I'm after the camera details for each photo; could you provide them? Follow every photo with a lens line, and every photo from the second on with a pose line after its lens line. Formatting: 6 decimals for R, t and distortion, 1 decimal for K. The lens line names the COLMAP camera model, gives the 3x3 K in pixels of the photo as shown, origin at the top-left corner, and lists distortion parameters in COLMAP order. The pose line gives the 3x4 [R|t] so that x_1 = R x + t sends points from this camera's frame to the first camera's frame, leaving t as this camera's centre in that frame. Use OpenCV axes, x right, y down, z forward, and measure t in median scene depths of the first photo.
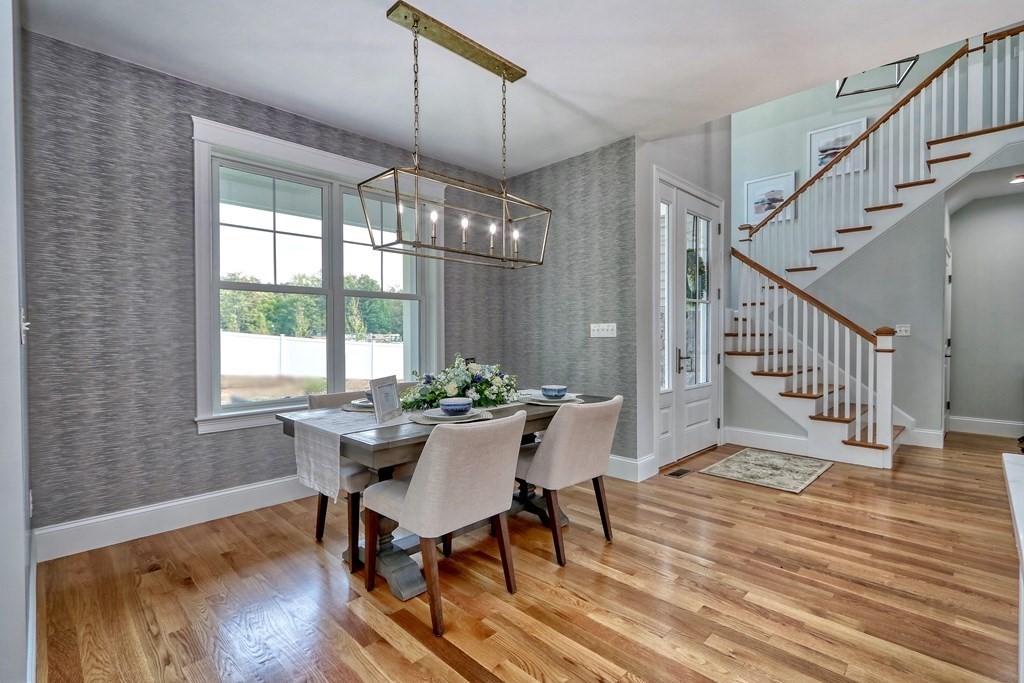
lens RADIAL K [[471.9, 0, 512.2], [0, 471.9, 339.4], [0, 0, 1]] dist [0.004019, -0.002749]
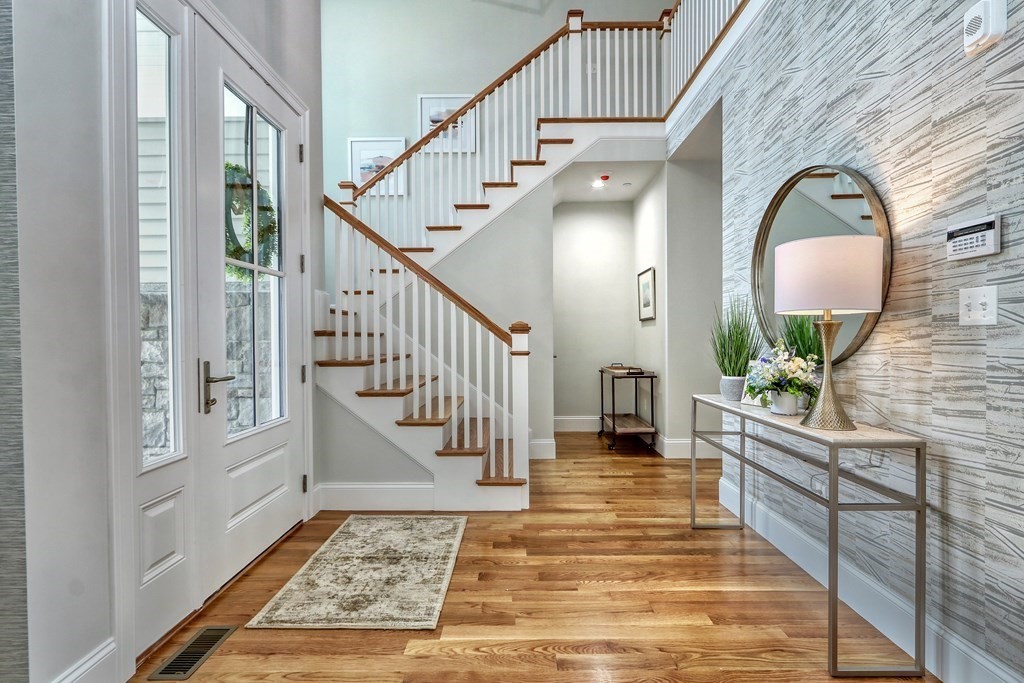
lens RADIAL K [[471.9, 0, 510.9], [0, 471.9, 342.1], [0, 0, 1]] dist [0.004019, -0.002749]
pose [[0.717708, -0.010865, 0.696259, 0.232101], [0.014731, 0.999891, 0.000418, 0.005085], [-0.696188, 0.009957, 0.717790, 0.430763]]
